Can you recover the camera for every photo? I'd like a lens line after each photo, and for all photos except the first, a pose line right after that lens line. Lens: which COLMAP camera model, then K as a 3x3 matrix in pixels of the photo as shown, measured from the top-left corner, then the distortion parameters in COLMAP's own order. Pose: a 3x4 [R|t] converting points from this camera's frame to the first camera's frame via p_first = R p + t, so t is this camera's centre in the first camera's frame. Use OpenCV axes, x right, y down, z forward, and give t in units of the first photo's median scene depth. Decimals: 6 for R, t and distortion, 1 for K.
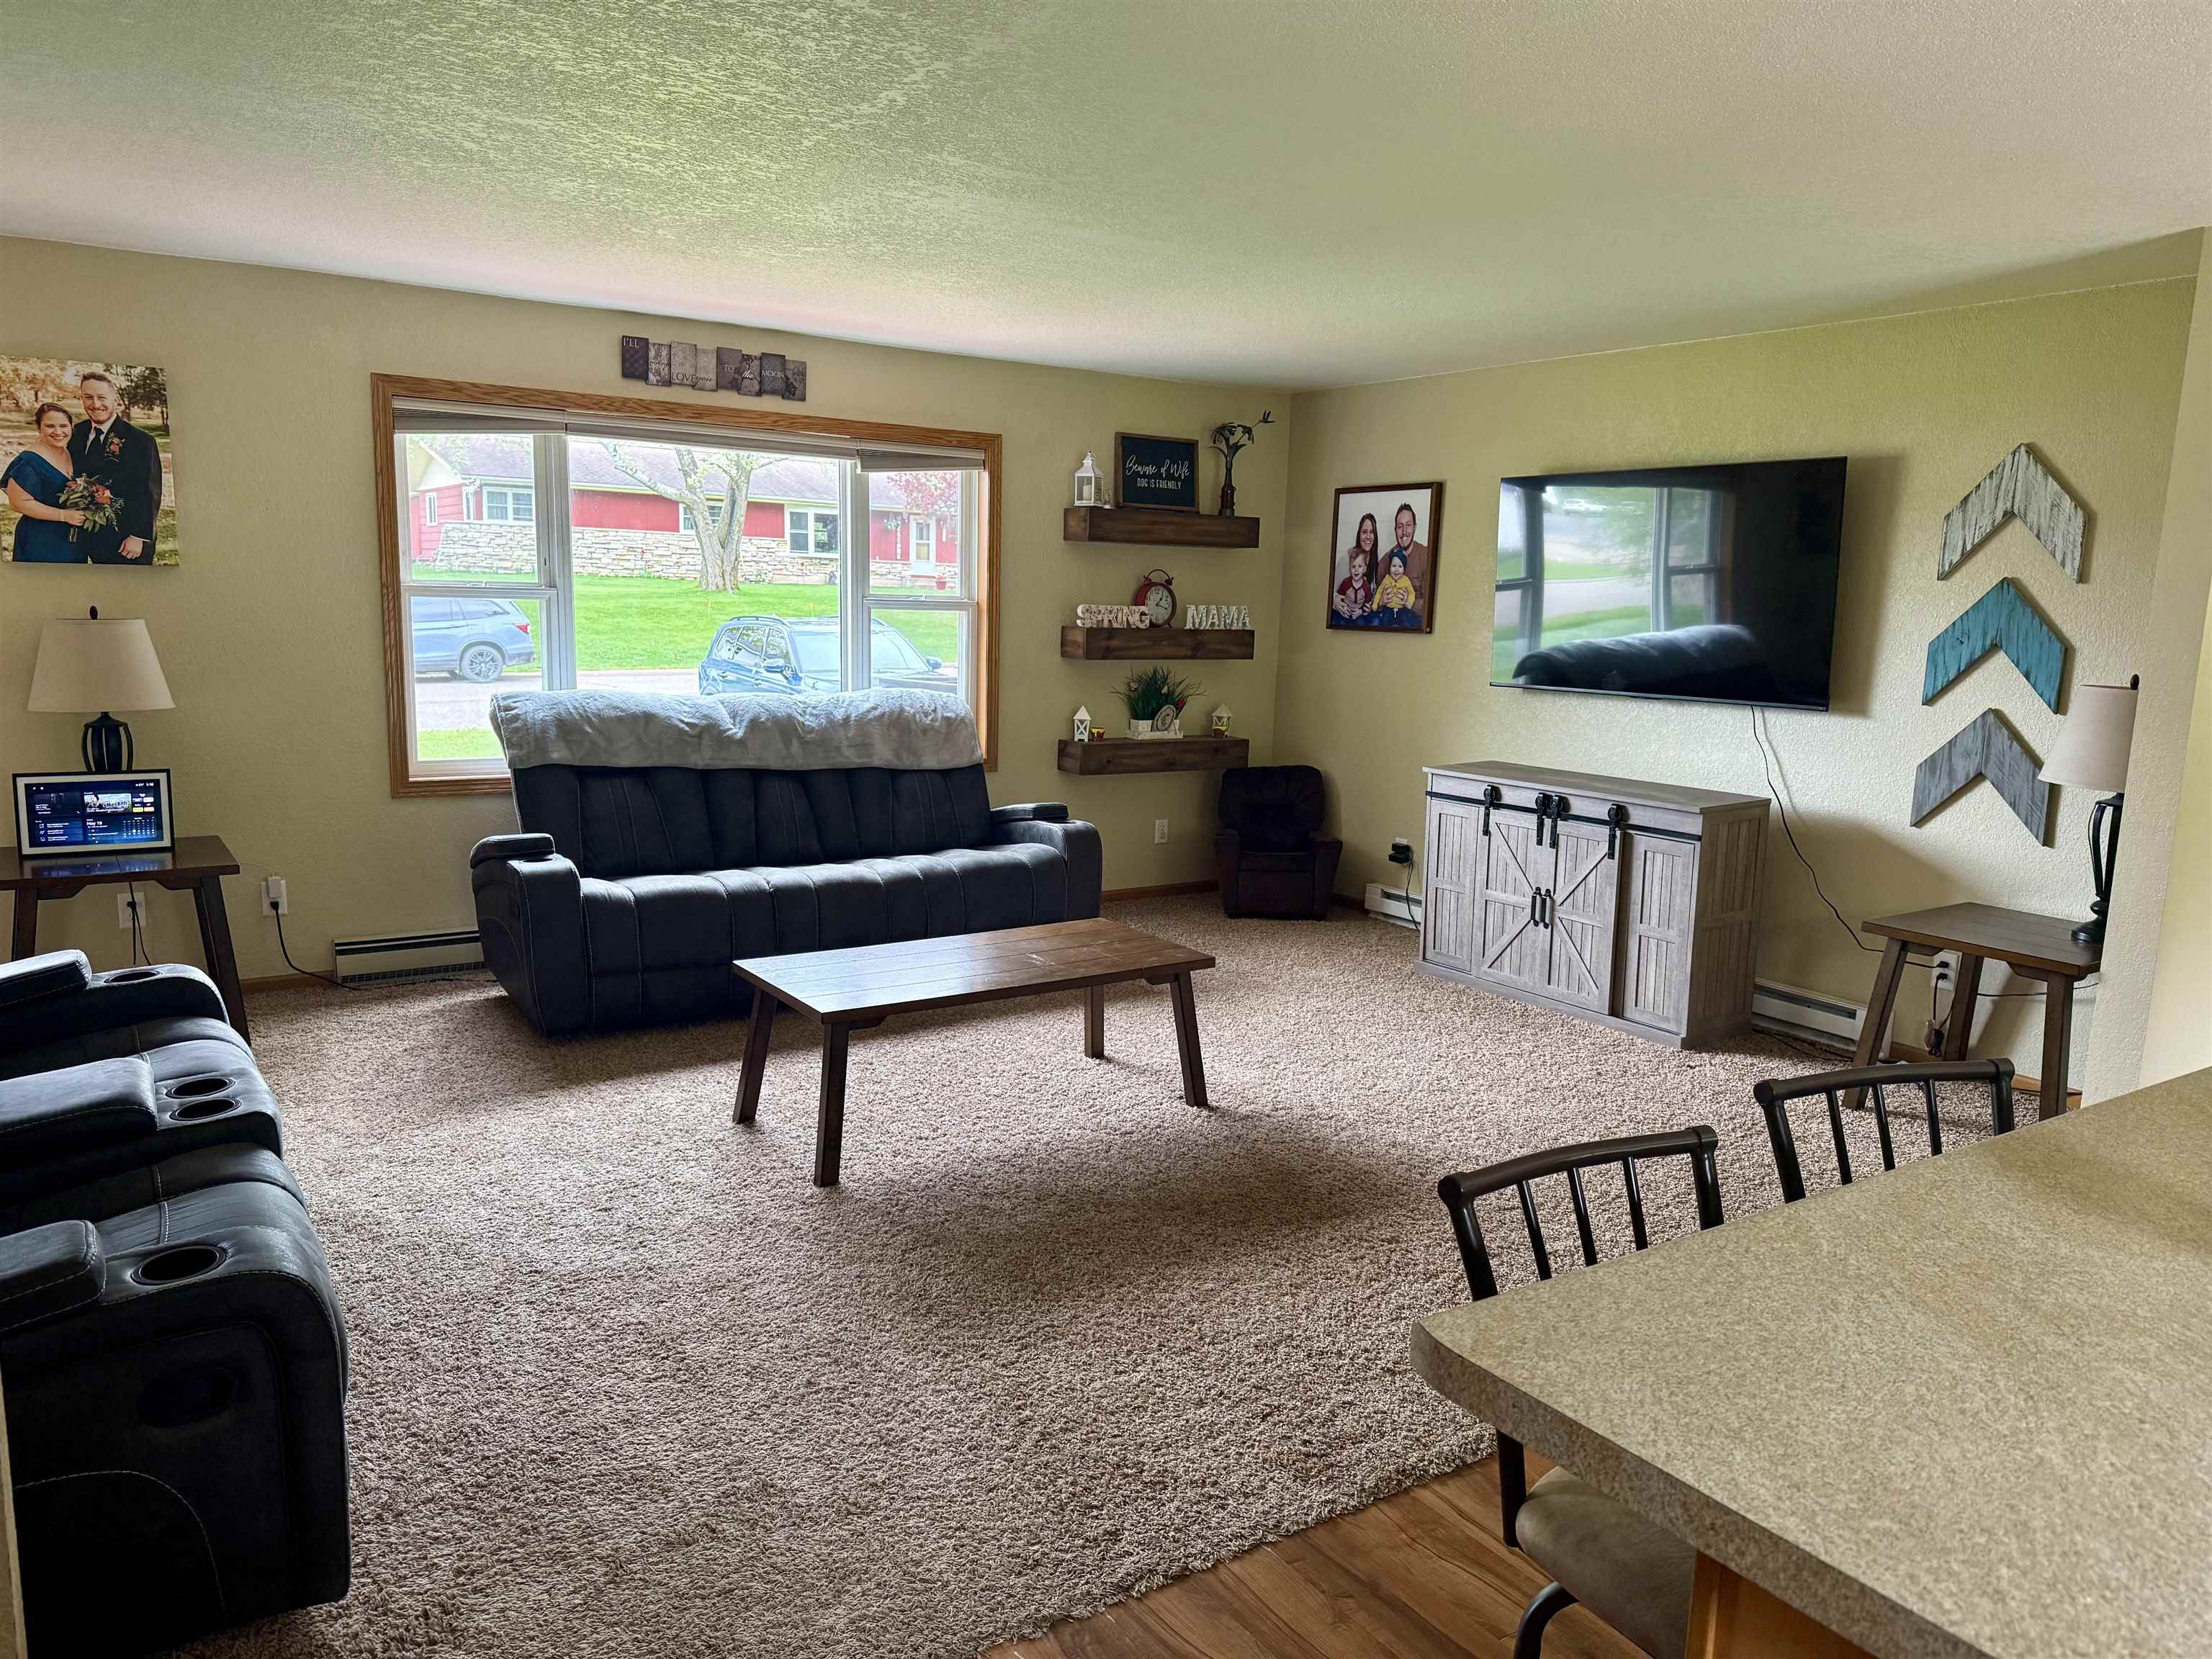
lens RADIAL K [[1554.7, 0, 1127.3], [0, 1554.7, 831.4], [0, 0, 1]] dist [0.085399, -0.103053]
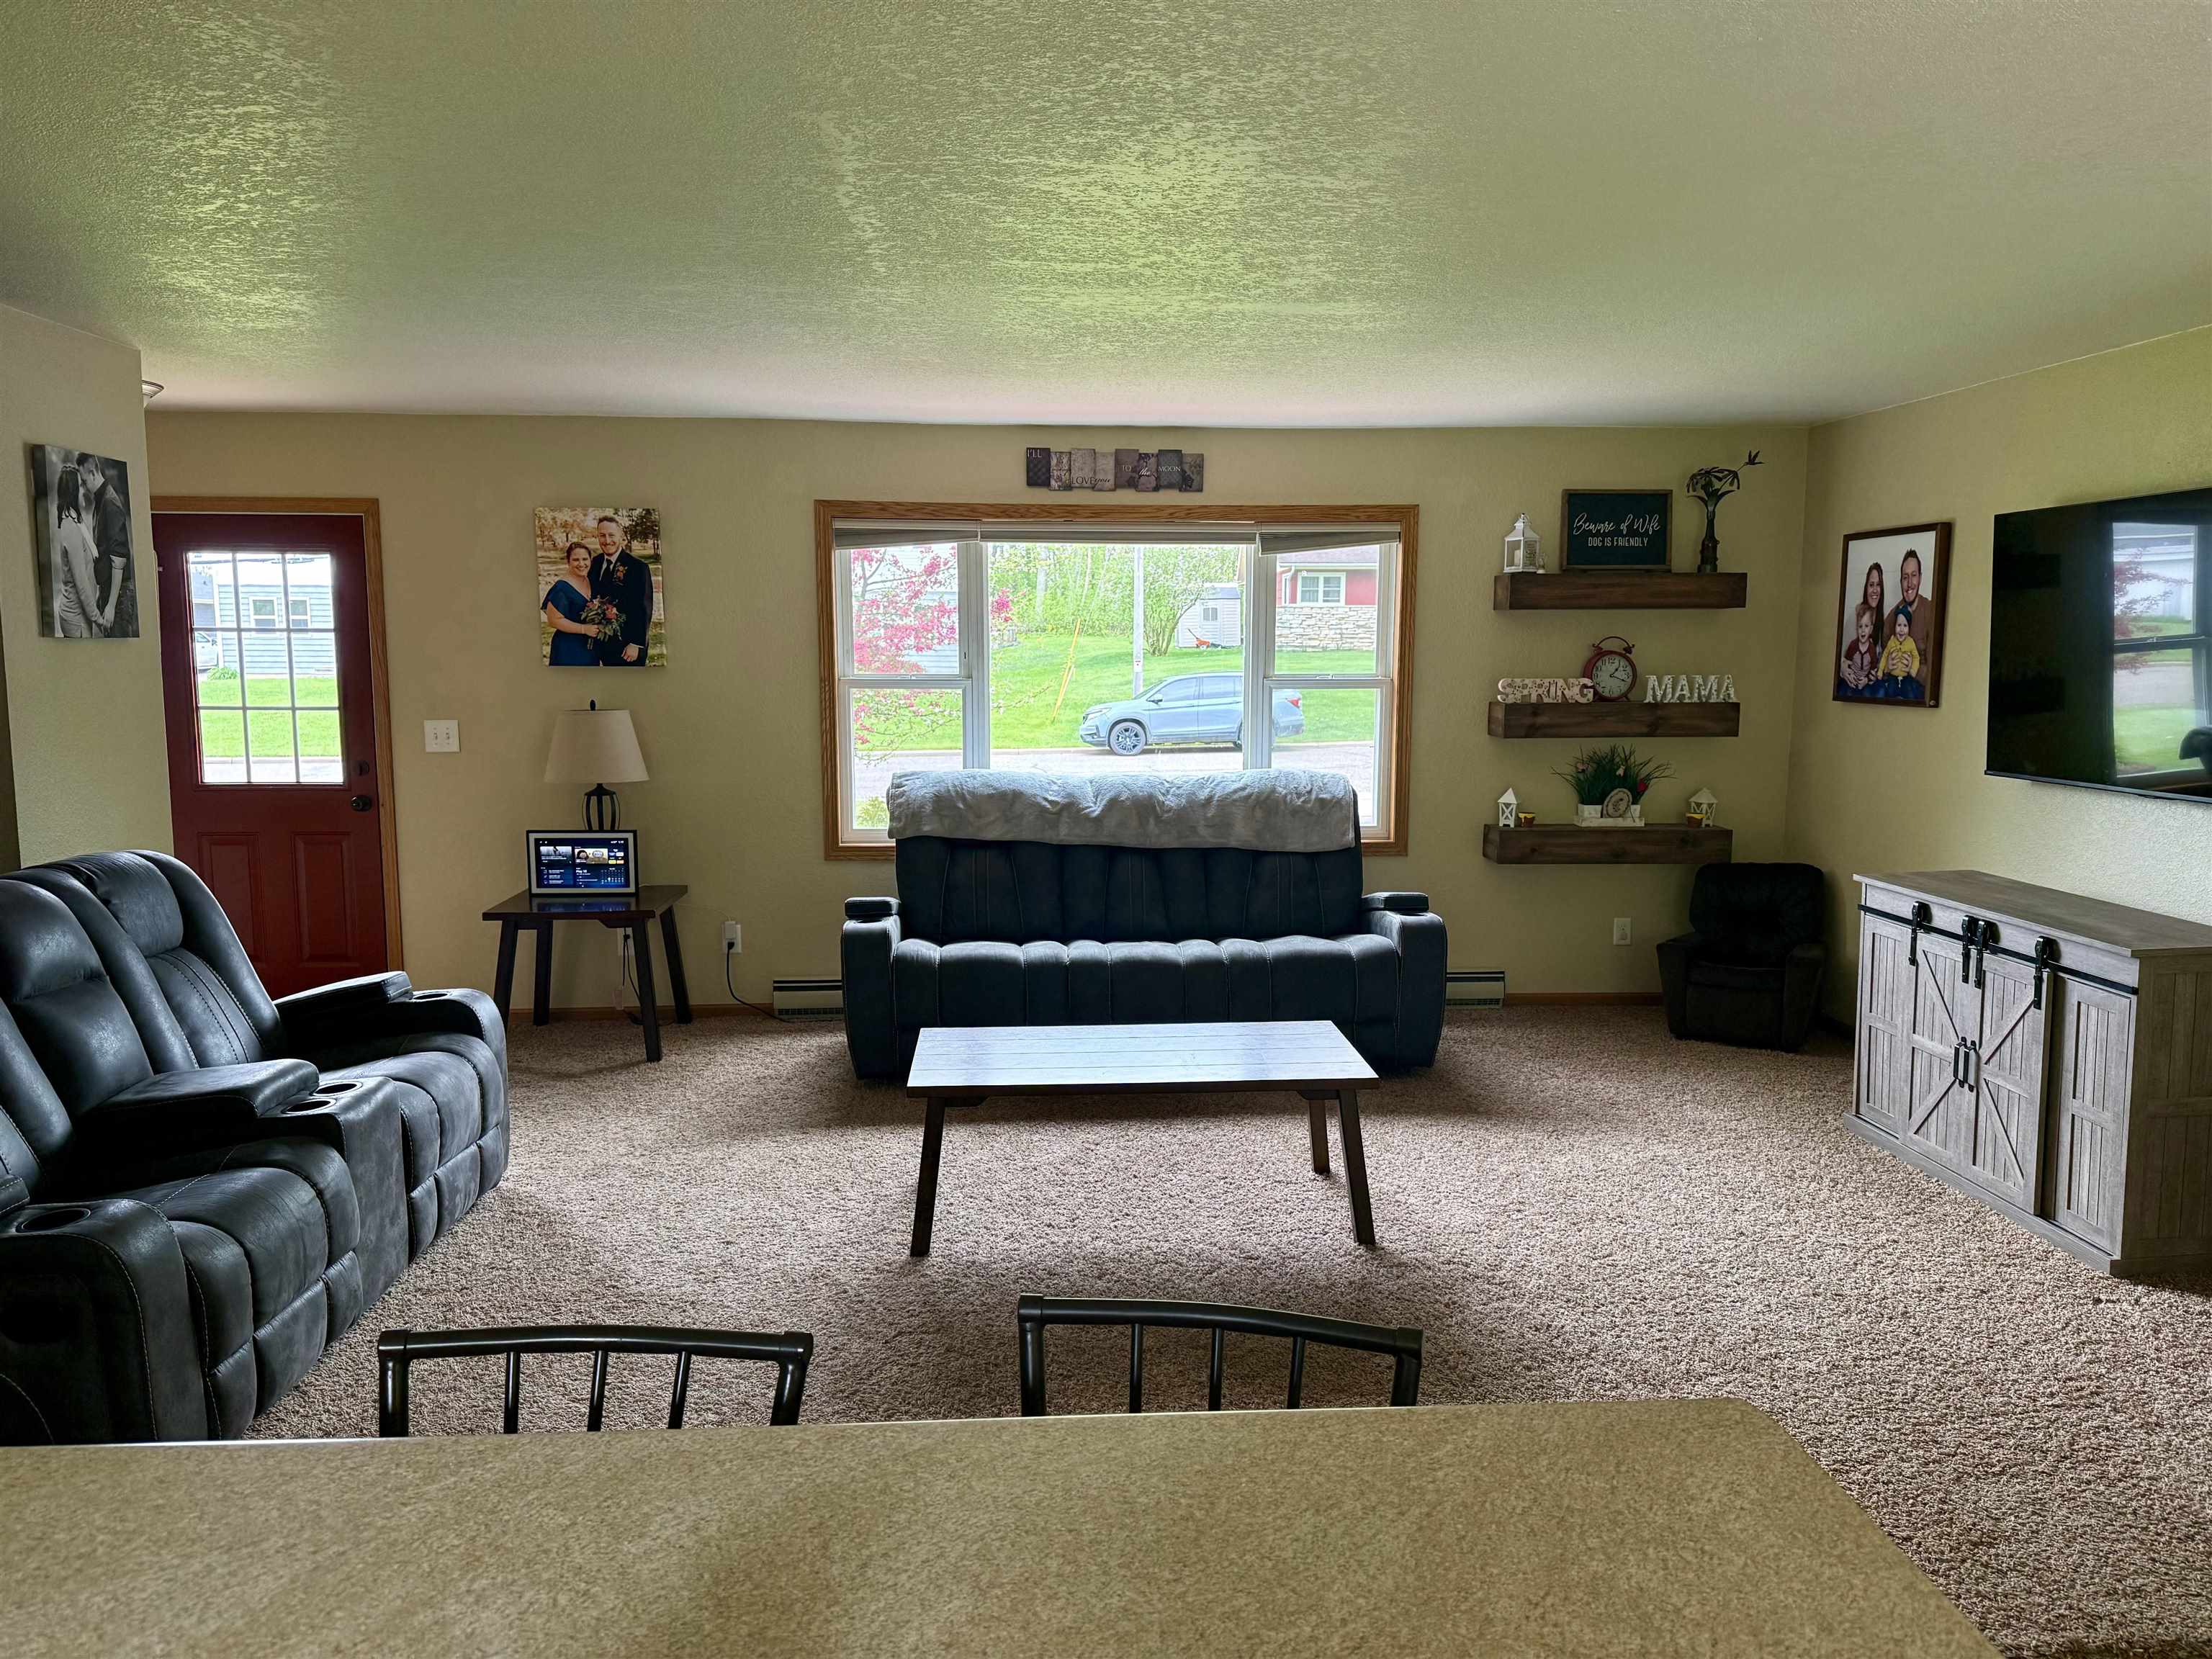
lens RADIAL K [[1554.7, 0, 1114.5], [0, 1554.7, 830.0], [0, 0, 1]] dist [0.085399, -0.103053]
pose [[0.863980, 0.032533, -0.502474, 0.296245], [-0.054520, 0.998088, -0.029124, -0.021175], [0.500565, 0.052557, 0.864102, 0.110844]]
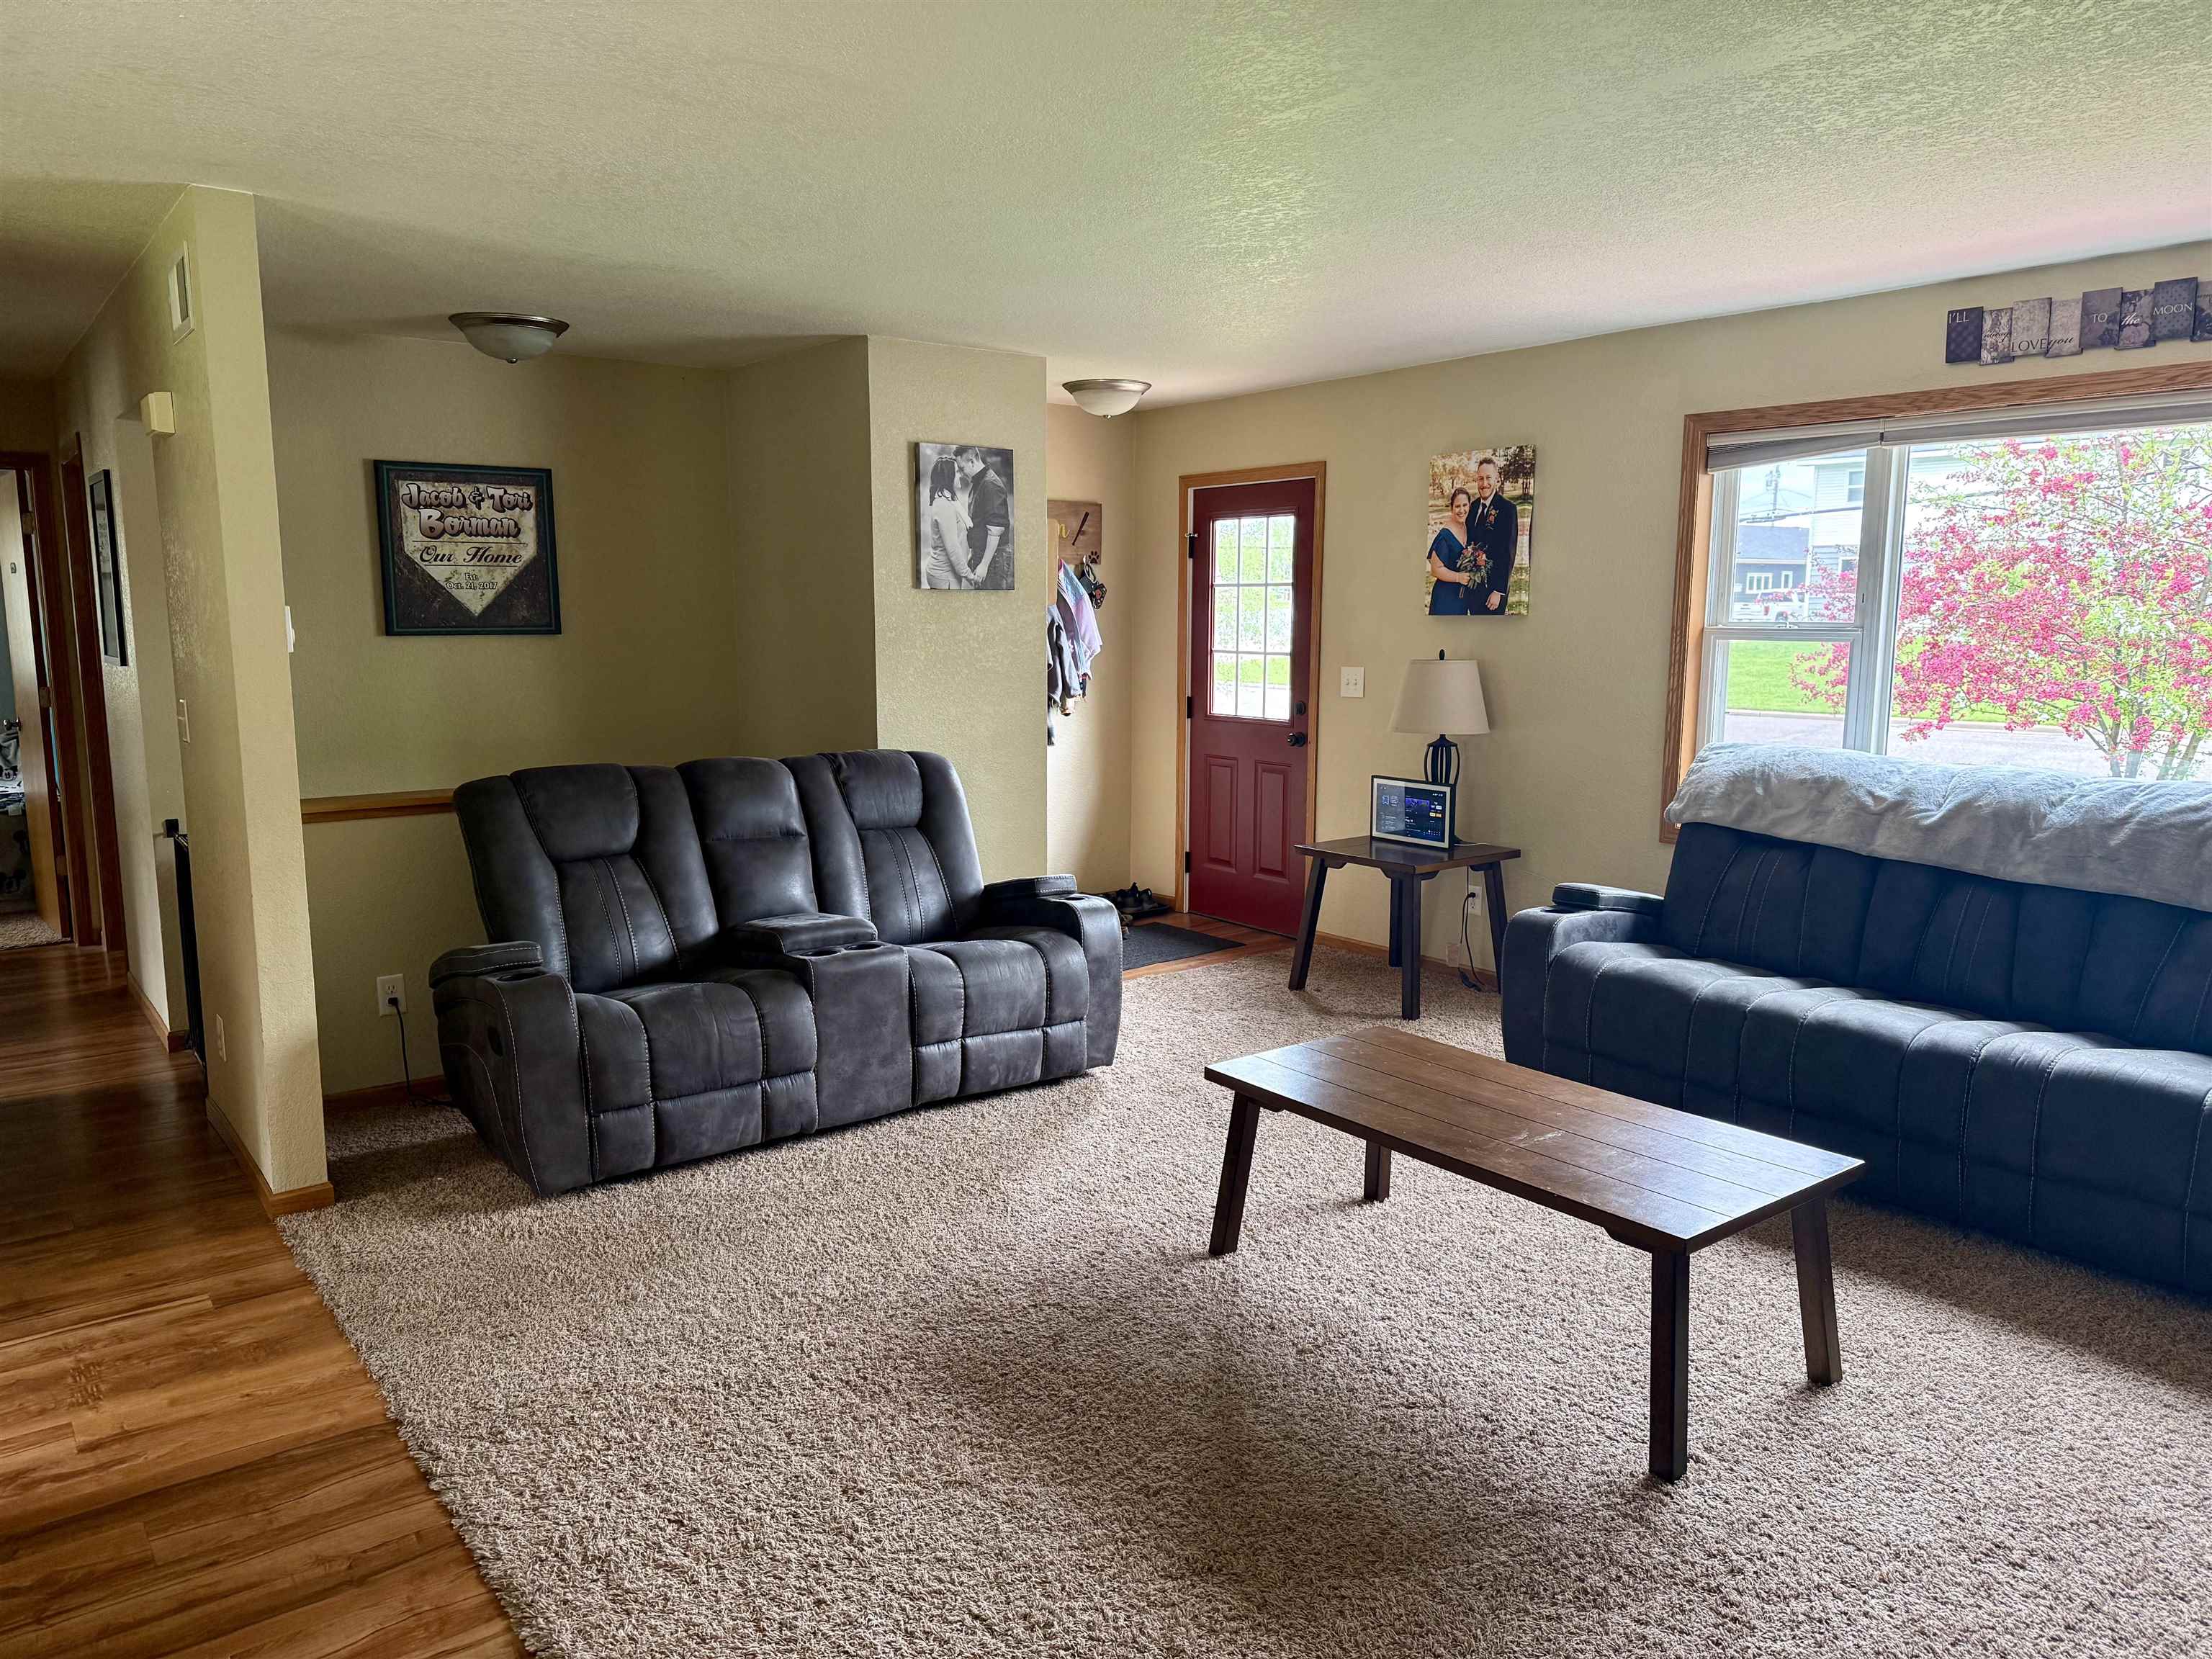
lens RADIAL K [[1554.7, 0, 1106.6], [0, 1554.7, 848.9], [0, 0, 1]] dist [0.085399, -0.103053]
pose [[0.056796, 0.126018, -0.990401, 0.493469], [-0.150562, 0.981738, 0.116282, -0.078907], [0.986968, 0.142512, 0.074733, 0.577315]]
